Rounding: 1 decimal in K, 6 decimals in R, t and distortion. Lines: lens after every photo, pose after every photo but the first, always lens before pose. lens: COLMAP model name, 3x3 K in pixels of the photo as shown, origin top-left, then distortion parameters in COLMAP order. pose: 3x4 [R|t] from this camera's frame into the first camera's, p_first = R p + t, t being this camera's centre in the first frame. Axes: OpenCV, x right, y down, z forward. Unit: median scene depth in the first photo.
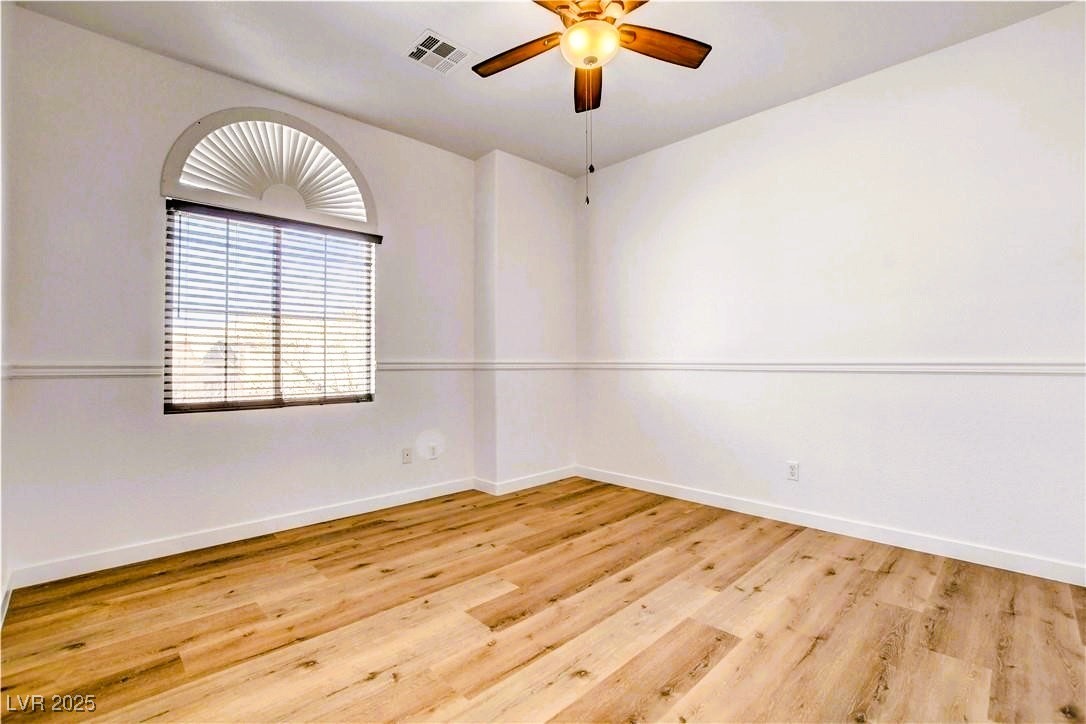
lens RADIAL K [[498.2, 0, 542.3], [0, 498.2, 362.0], [0, 0, 1]] dist [-0.000654, 0.000130]
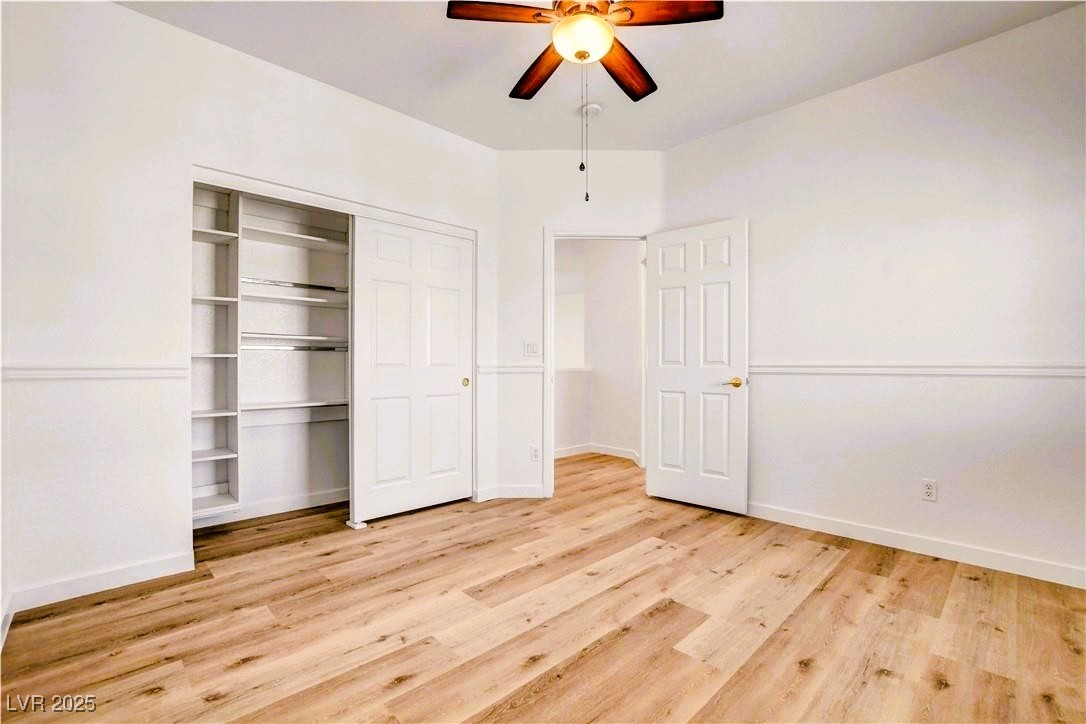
lens RADIAL K [[498.2, 0, 543.7], [0, 498.2, 363.2], [0, 0, 1]] dist [-0.000654, 0.000130]
pose [[-0.999995, 0.000647, -0.003116, 0.185652], [0.000651, 0.999999, -0.001251, -0.001250], [0.003116, -0.001253, -0.999994, 2.047050]]
